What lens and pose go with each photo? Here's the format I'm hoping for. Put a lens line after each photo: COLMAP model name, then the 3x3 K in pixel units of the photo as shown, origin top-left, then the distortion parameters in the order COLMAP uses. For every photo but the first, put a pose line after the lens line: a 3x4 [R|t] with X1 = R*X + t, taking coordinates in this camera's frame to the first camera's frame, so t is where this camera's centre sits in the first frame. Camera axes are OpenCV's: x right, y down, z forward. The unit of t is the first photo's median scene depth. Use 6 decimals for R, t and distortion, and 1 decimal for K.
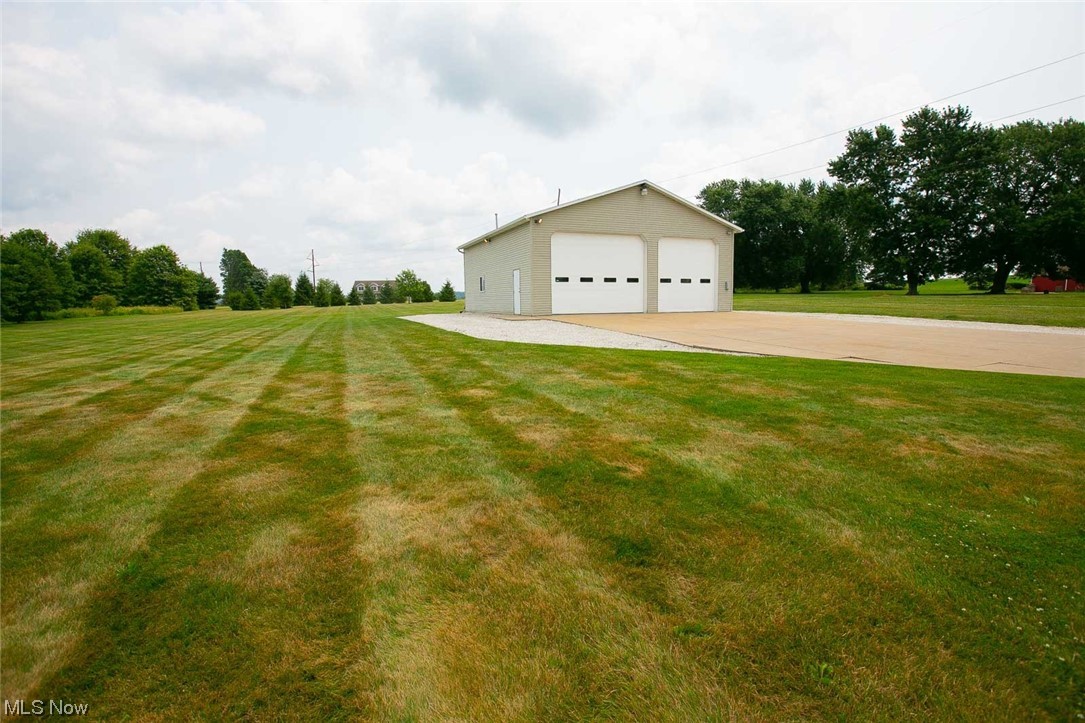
lens RADIAL K [[522.7, 0, 542.5], [0, 522.7, 361.5], [0, 0, 1]] dist [-0.047929, 0.000058]
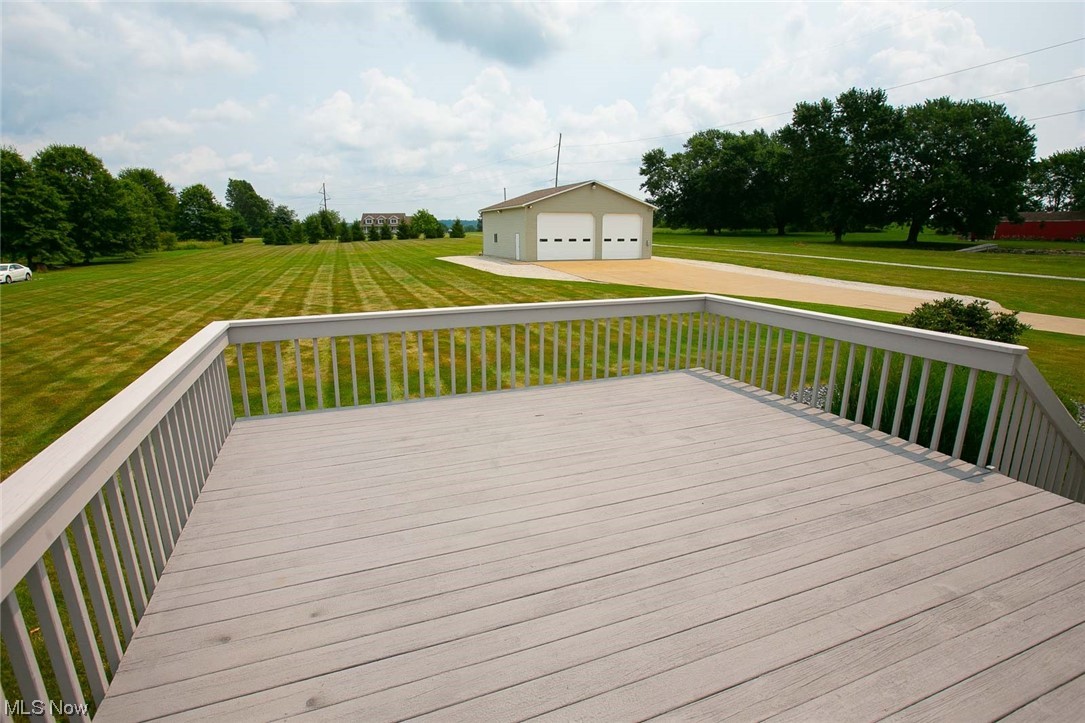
lens RADIAL K [[522.7, 0, 542.5], [0, 522.7, 361.5], [0, 0, 1]] dist [-0.047929, 0.000058]
pose [[0.999880, 0.014061, -0.006502, 0.020304], [-0.013137, 0.992044, 0.125204, 0.010379], [0.008210, -0.125103, 0.992110, -0.307034]]
